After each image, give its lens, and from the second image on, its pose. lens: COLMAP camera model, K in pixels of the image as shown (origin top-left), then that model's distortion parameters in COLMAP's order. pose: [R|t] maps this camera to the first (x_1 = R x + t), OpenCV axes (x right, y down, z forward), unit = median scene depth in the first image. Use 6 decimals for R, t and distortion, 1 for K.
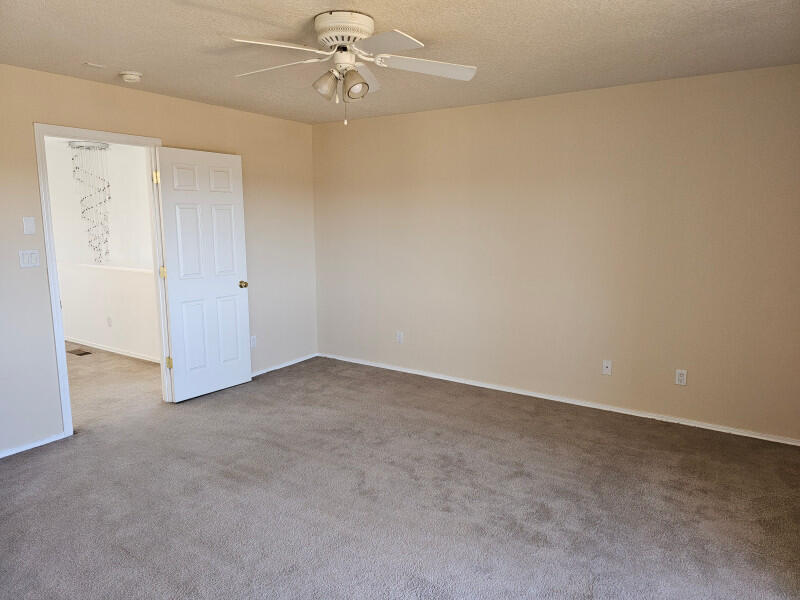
lens RADIAL K [[527.9, 0, 394.0], [0, 527.9, 301.3], [0, 0, 1]] dist [0.024750, -0.015138]
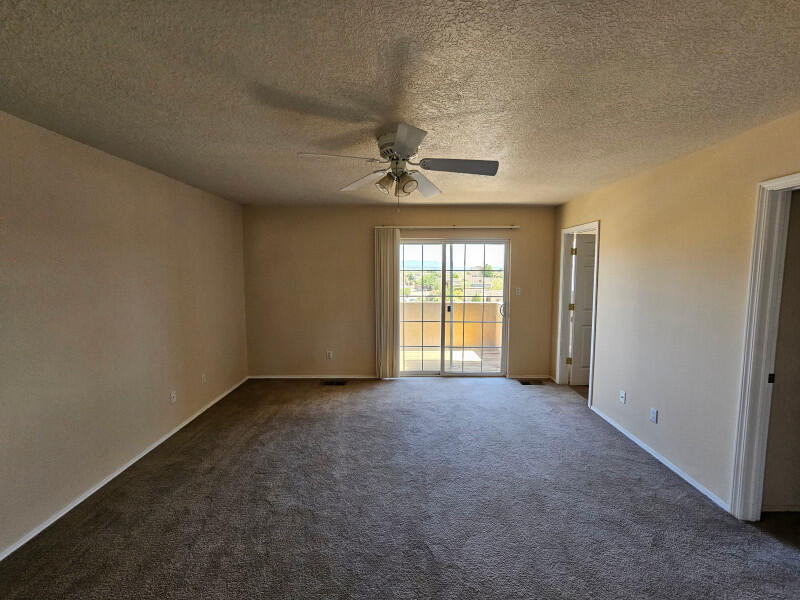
lens RADIAL K [[329.4, 0, 401.0], [0, 329.4, 295.6], [0, 0, 1]] dist [-0.010450, 0.004160]
pose [[-0.555325, -0.065478, 0.829052, -0.513493], [0.130647, 0.977649, 0.164726, -0.164152], [-0.821307, 0.199789, -0.534358, 0.937933]]
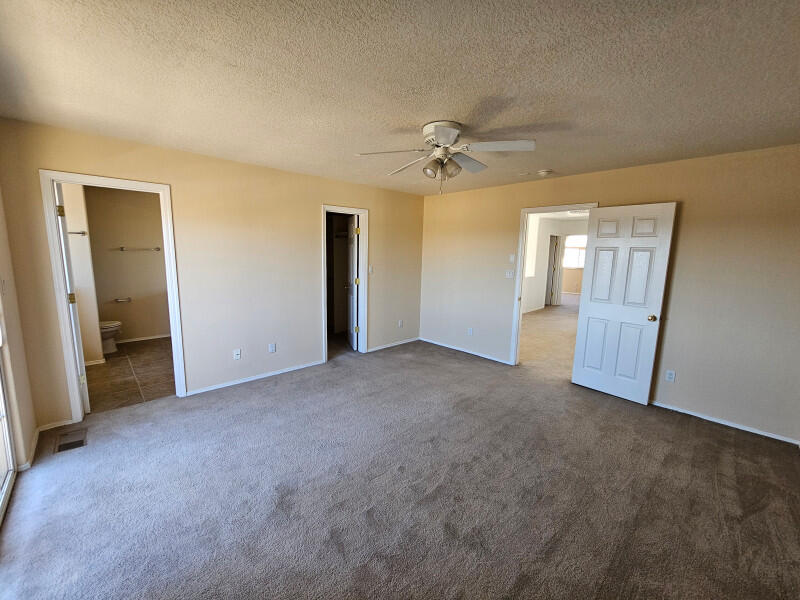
lens RADIAL K [[329.4, 0, 404.9], [0, 329.4, 303.6], [0, 0, 1]] dist [-0.010450, 0.004160]
pose [[-0.207158, 0.152807, -0.966300, 0.563593], [-0.175833, 0.965826, 0.190428, -0.119375], [0.962377, 0.209356, -0.173210, 0.709002]]
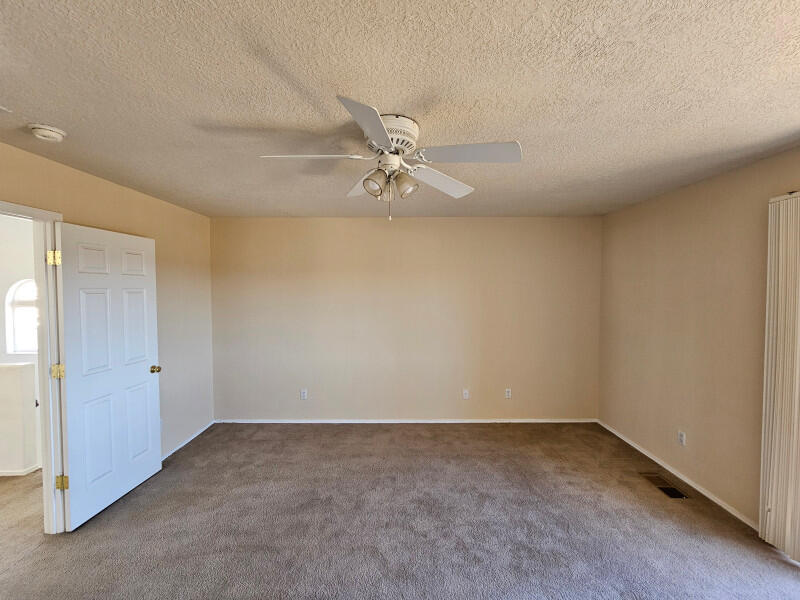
lens RADIAL K [[329.4, 0, 394.3], [0, 329.4, 300.0], [0, 0, 1]] dist [-0.010450, 0.004160]
pose [[0.839639, -0.022430, 0.542682, -0.278767], [0.089178, 0.991281, -0.097005, -0.070092], [-0.535774, 0.129845, 0.834318, 0.293540]]
